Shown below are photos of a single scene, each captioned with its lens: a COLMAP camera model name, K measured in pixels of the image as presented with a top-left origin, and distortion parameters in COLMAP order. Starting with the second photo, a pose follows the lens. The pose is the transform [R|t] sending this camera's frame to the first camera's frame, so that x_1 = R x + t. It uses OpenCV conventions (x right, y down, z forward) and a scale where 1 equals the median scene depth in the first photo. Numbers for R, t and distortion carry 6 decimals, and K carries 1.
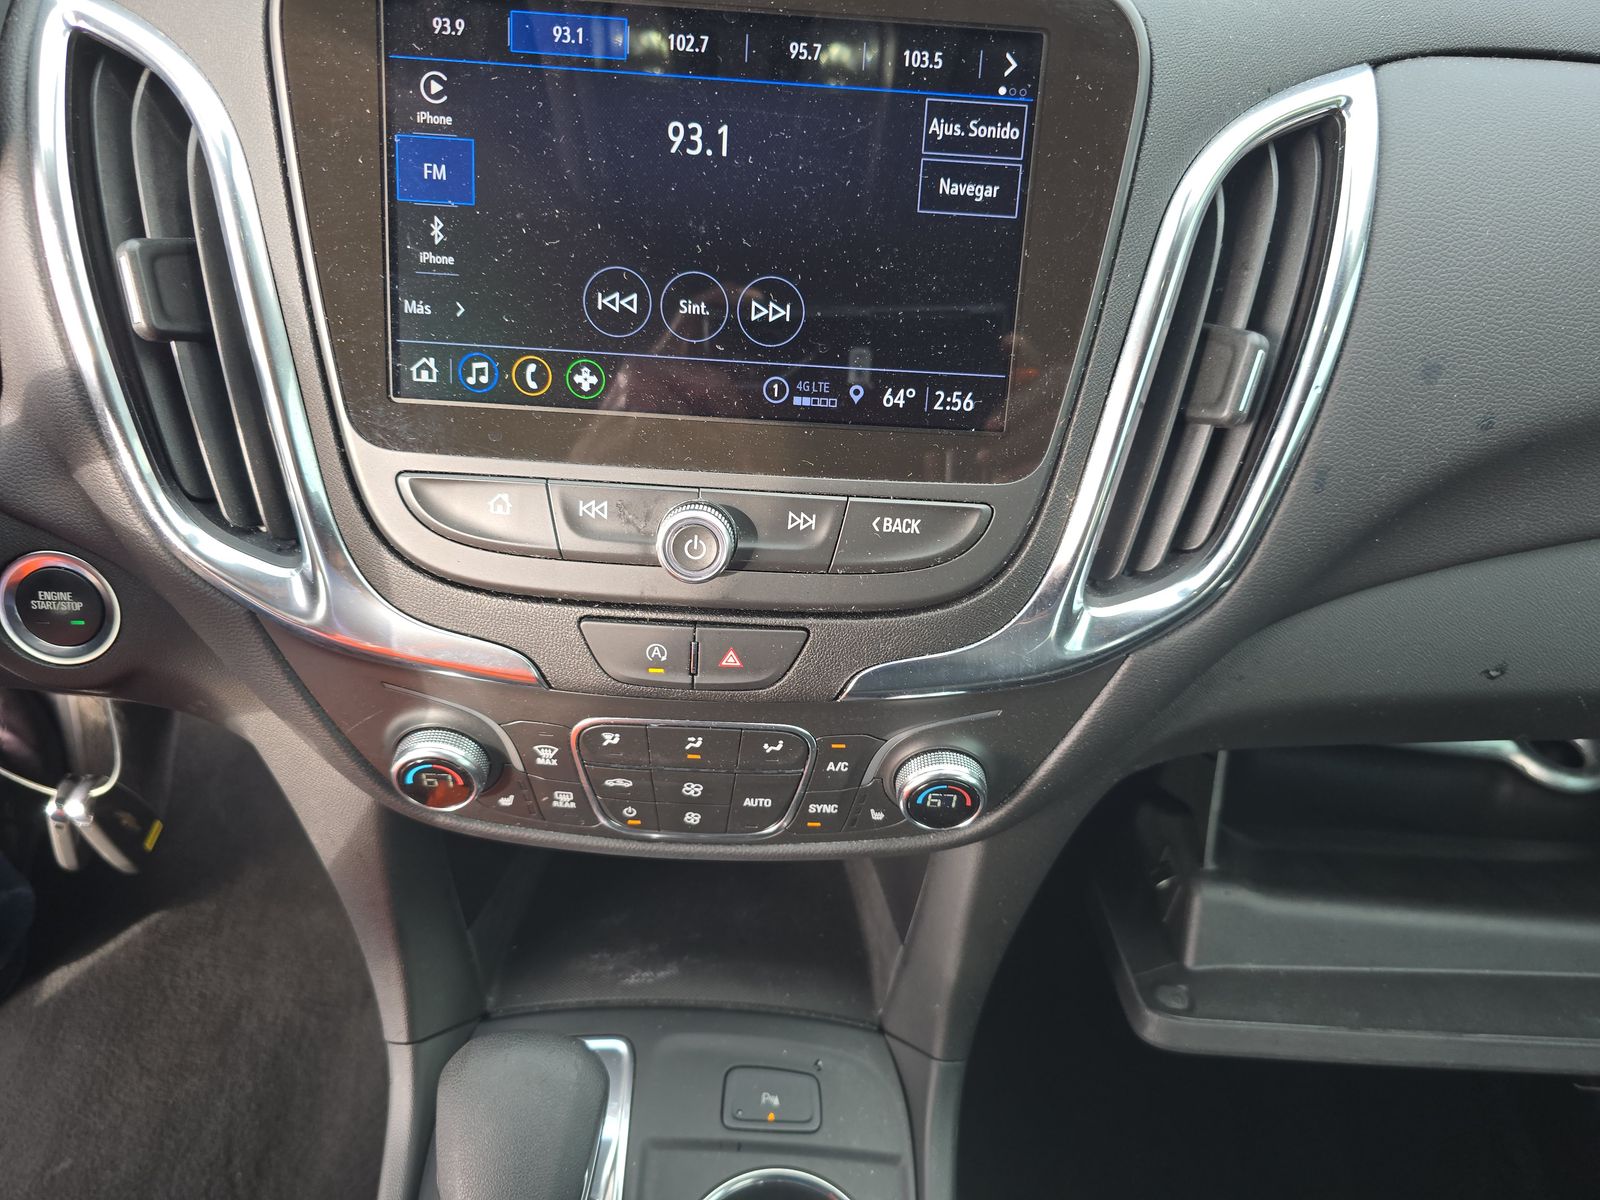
lens RADIAL K [[1093.9, 0, 805.1], [0, 1093.9, 601.9], [0, 0, 1]] dist [0.005202, -0.009829]
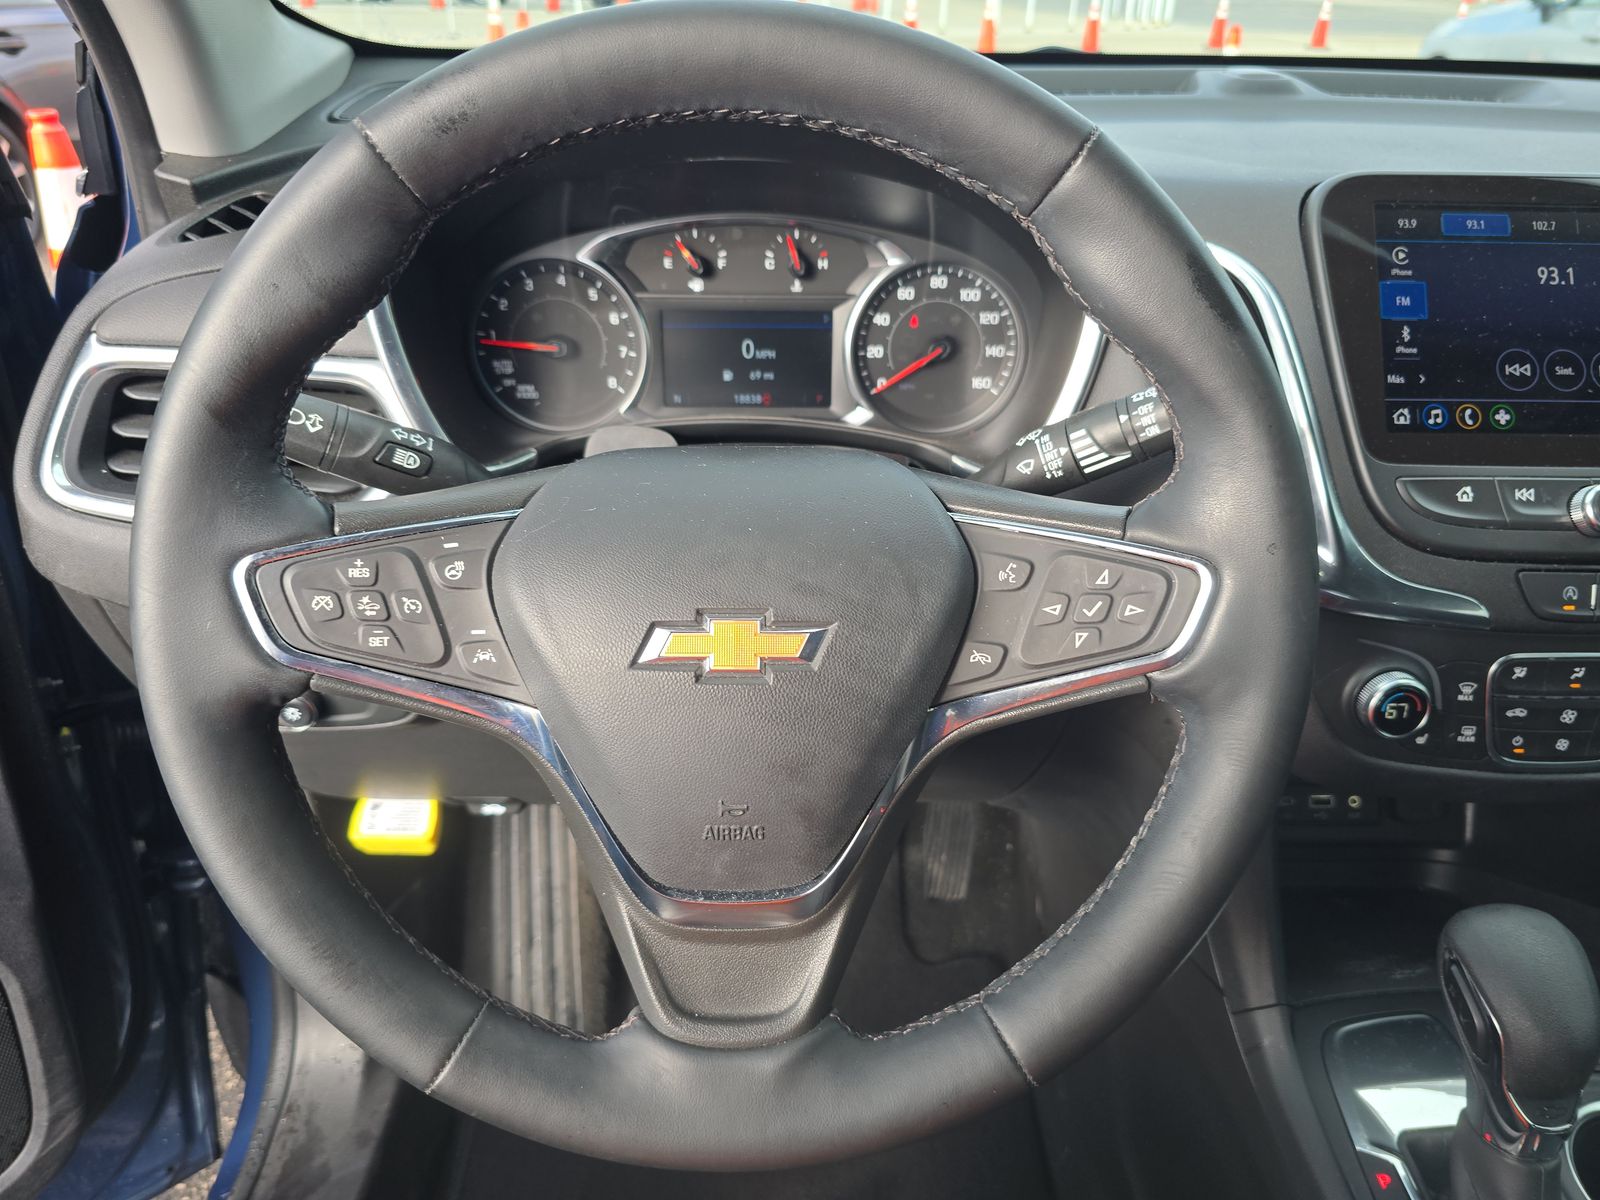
lens RADIAL K [[1093.9, 0, 799.8], [0, 1093.9, 604.4], [0, 0, 1]] dist [0.005202, -0.009829]
pose [[0.998408, -0.056314, -0.003344, -1.216904], [0.051919, 0.940440, -0.335972, 0.522008], [0.022064, 0.335263, 0.941866, -0.402765]]
